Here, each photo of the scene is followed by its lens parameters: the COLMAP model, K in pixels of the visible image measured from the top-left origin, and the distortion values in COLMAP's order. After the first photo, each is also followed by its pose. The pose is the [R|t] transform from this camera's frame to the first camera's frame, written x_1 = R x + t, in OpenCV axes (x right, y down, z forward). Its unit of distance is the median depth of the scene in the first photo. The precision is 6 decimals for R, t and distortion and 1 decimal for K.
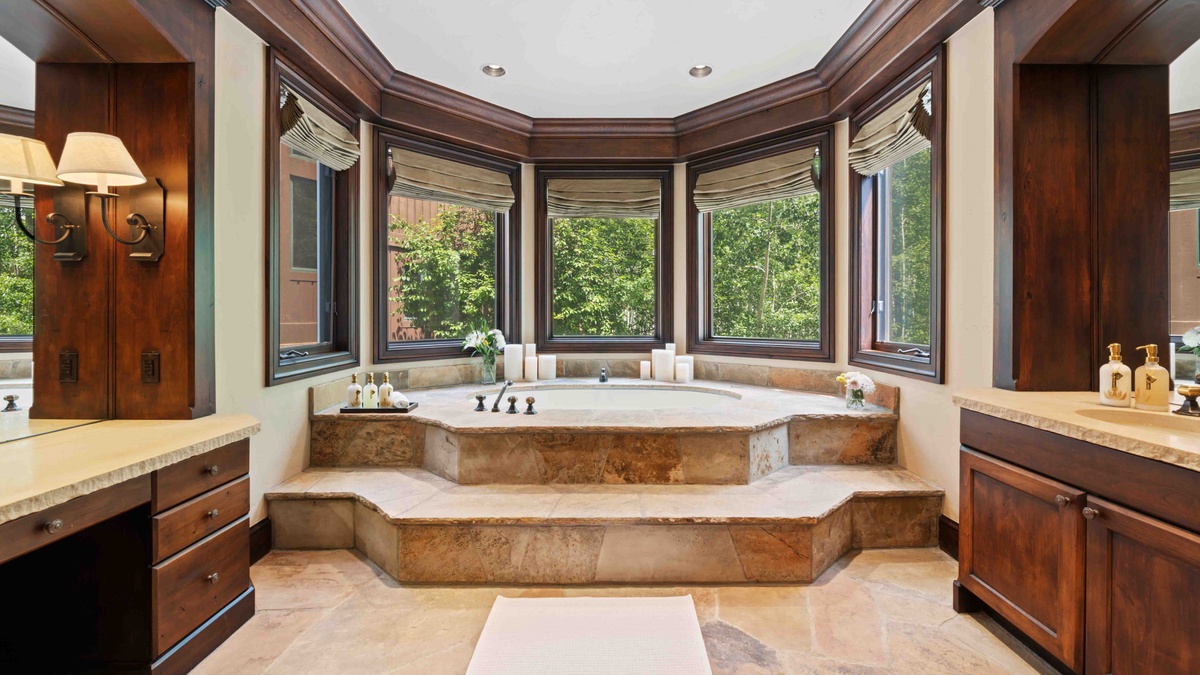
lens RADIAL K [[624.1, 0, 599.3], [0, 624.1, 309.1], [0, 0, 1]] dist [0.000383, -0.000704]
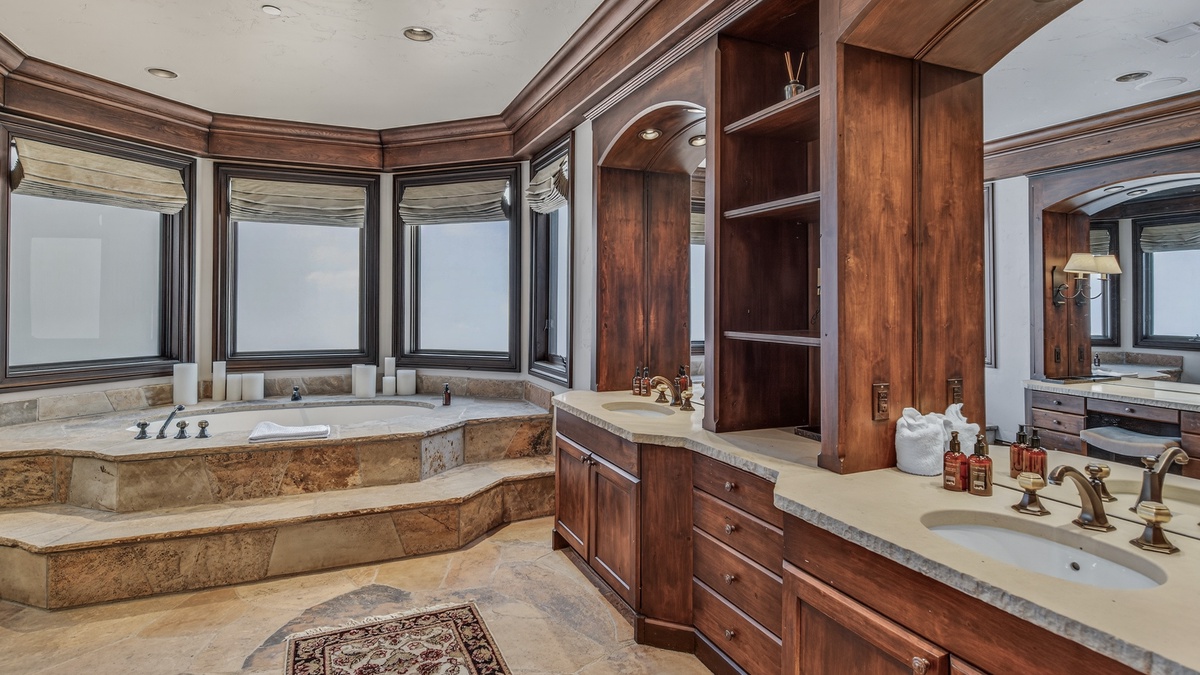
lens RADIAL K [[624.1, 0, 599.3], [0, 624.1, 309.1], [0, 0, 1]] dist [0.000383, -0.000704]
pose [[0.900058, 0.007518, 0.435706, 0.028133], [-0.000494, 0.999868, -0.016234, -0.026368], [-0.435770, 0.014396, 0.899943, -0.217753]]
